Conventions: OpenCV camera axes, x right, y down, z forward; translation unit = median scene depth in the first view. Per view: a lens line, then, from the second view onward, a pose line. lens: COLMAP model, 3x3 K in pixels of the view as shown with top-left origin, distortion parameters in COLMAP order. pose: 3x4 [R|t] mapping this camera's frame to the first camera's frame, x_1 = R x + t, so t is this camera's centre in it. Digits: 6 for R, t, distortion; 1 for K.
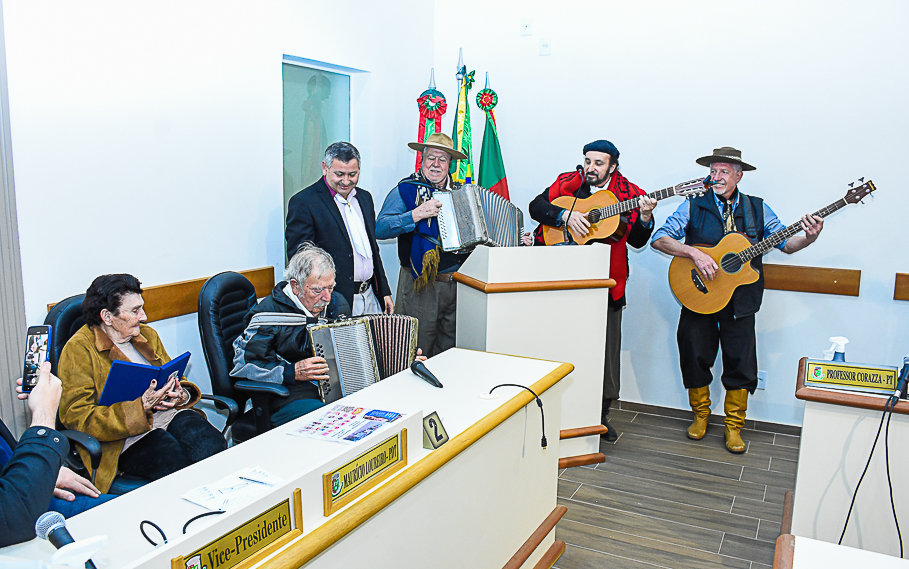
lens RADIAL K [[719.6, 0, 454.5], [0, 719.6, 284.5], [0, 0, 1]] dist [-0.139903, 0.106217]
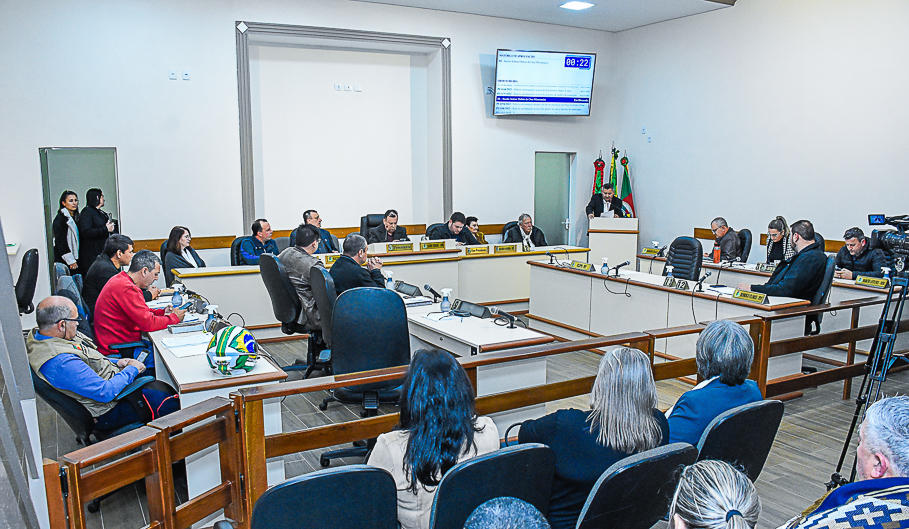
lens RADIAL K [[720.8, 0, 441.2], [0, 720.8, 283.4], [0, 0, 1]] dist [-0.113668, 0.001236]
pose [[0.829699, 0.068879, -0.553945, 1.201873], [-0.074246, 0.997158, 0.012784, 0.230697], [0.553251, 0.030521, 0.832455, -1.819391]]
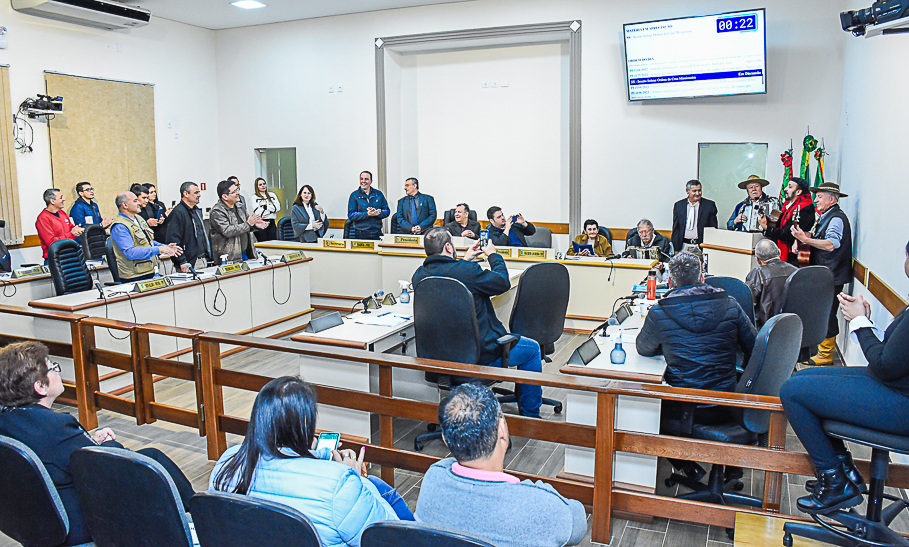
lens RADIAL K [[710.6, 0, 454.5], [0, 710.6, 273.5], [0, 0, 1]] dist [-0.148527, 0.109232]
pose [[0.070273, 0.132714, -0.988660, 2.188390], [-0.154834, 0.980549, 0.120620, -0.052215], [0.985438, 0.144602, 0.089455, 0.033704]]
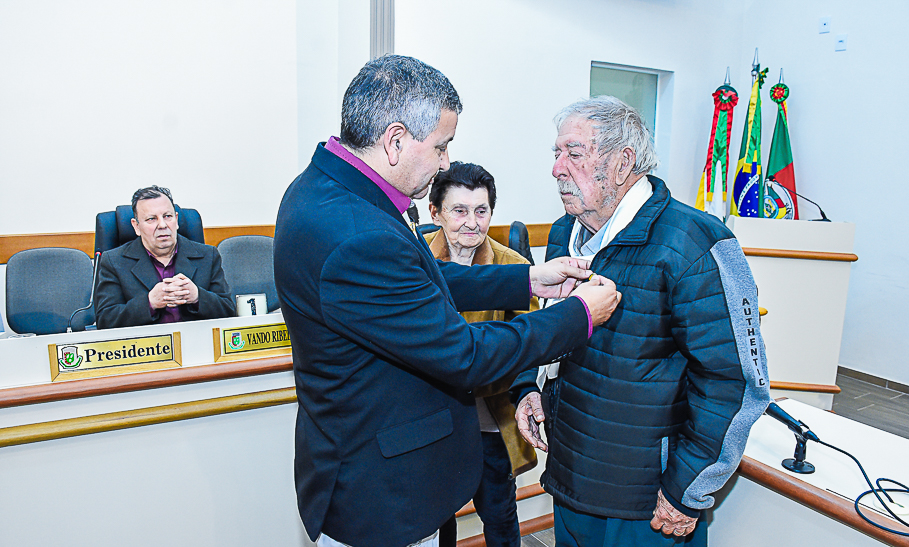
lens RADIAL K [[710.6, 0, 454.5], [0, 710.6, 273.5], [0, 0, 1]] dist [-0.148527, 0.109232]
pose [[0.852819, 0.096875, -0.513143, 0.252633], [-0.094900, 0.995031, 0.030130, 0.052432], [0.513512, 0.023002, 0.857774, -0.243430]]
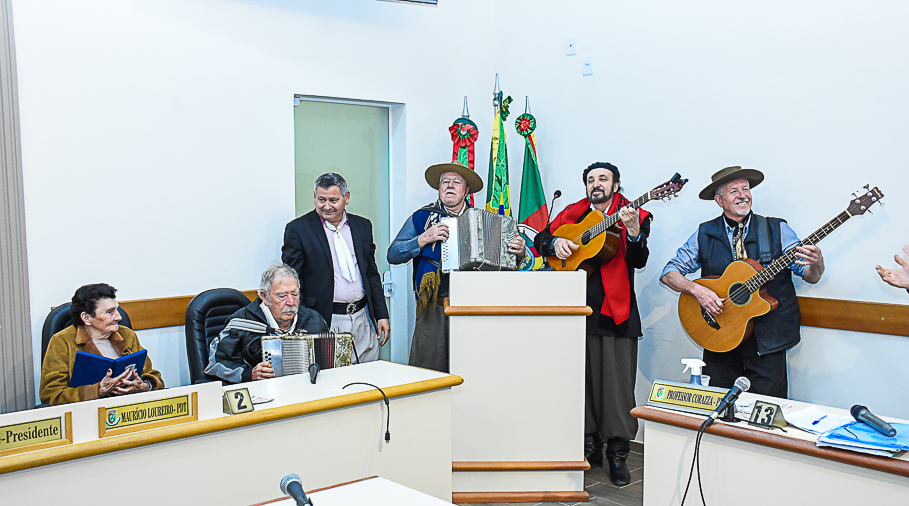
lens RADIAL K [[909.3, 0, 458.5], [0, 909.3, 268.9], [0, 0, 1]] dist [-0.081977, 0.404247]
pose [[0.942566, 0.008720, -0.333905, 0.492807], [-0.035266, 0.996670, -0.073522, 0.040385], [0.332152, 0.081075, 0.939735, -0.231560]]
